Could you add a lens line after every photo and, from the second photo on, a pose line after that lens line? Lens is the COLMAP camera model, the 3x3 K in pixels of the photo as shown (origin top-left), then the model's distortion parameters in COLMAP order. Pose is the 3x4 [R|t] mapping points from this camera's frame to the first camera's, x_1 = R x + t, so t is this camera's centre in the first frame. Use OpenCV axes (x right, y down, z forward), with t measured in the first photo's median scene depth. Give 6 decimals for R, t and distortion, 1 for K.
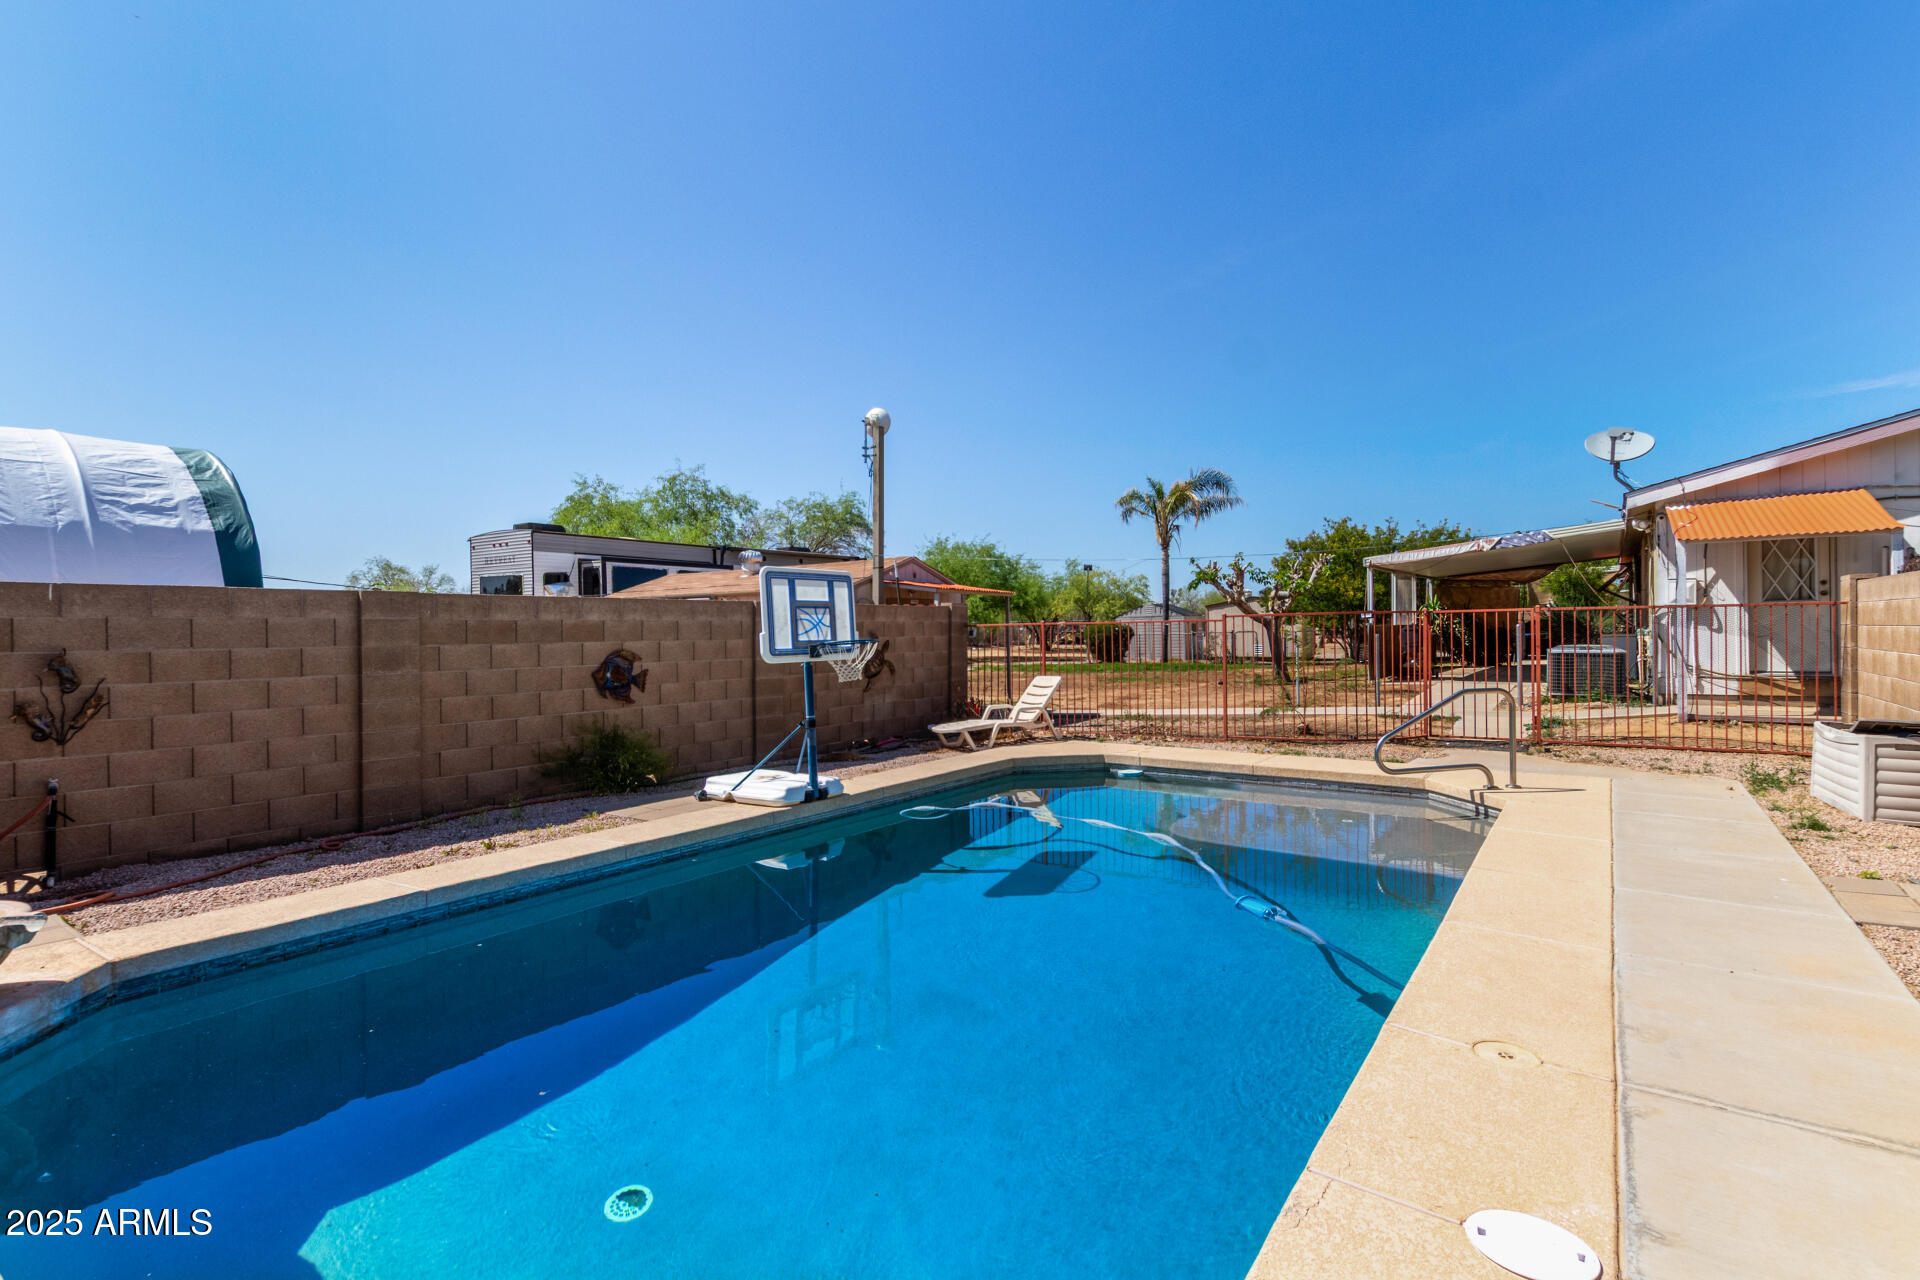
lens RADIAL K [[896.5, 0, 971.1], [0, 896.5, 628.2], [0, 0, 1]] dist [0.008990, -0.000298]
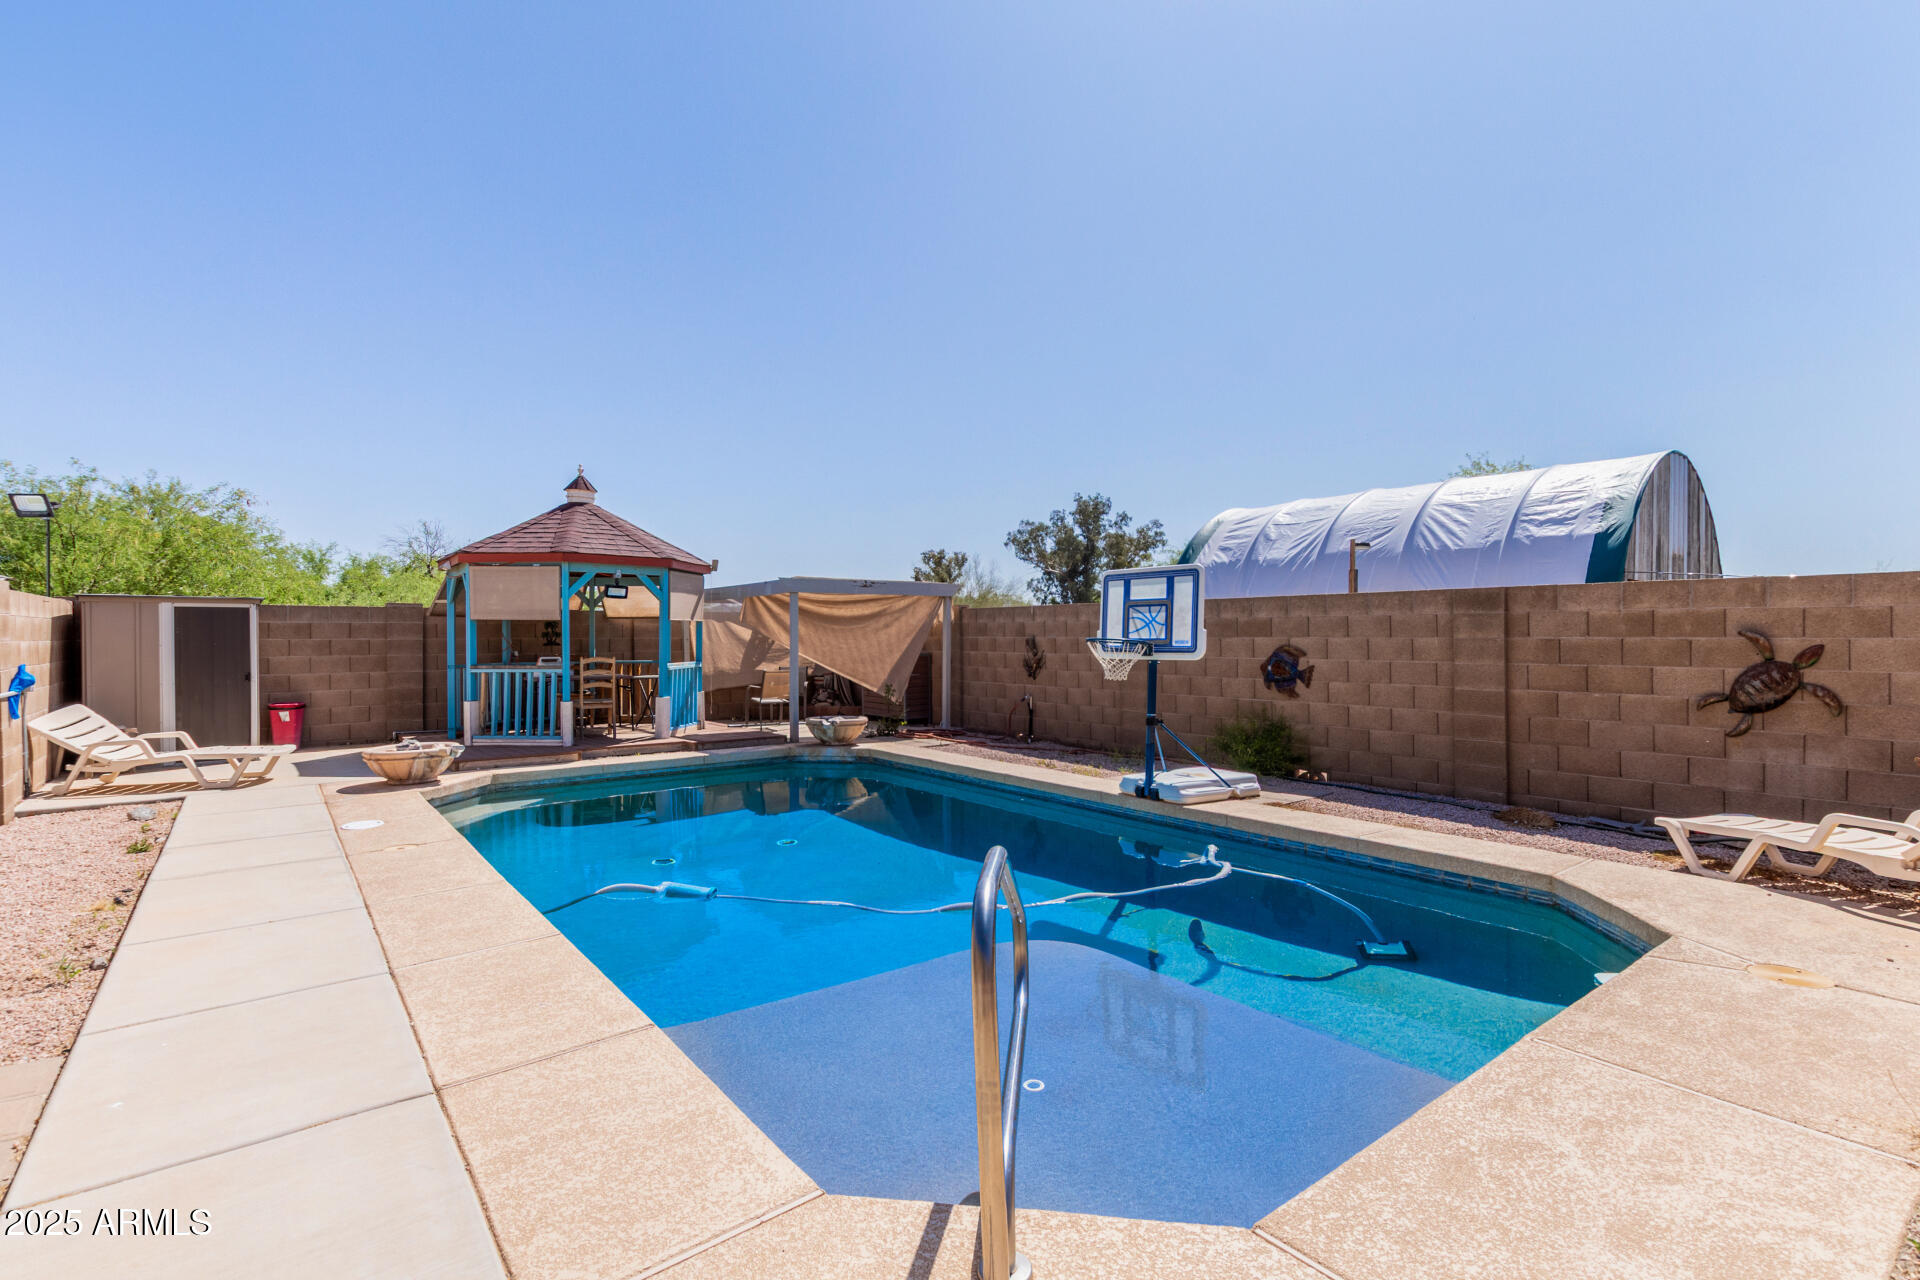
lens RADIAL K [[896.5, 0, 971.4], [0, 896.5, 644.4], [0, 0, 1]] dist [0.008990, -0.000298]
pose [[-0.275225, 0.023246, -0.961099, 0.756717], [0.008999, 0.999726, 0.021603, -0.003032], [0.961338, -0.002703, -0.275359, 0.979251]]
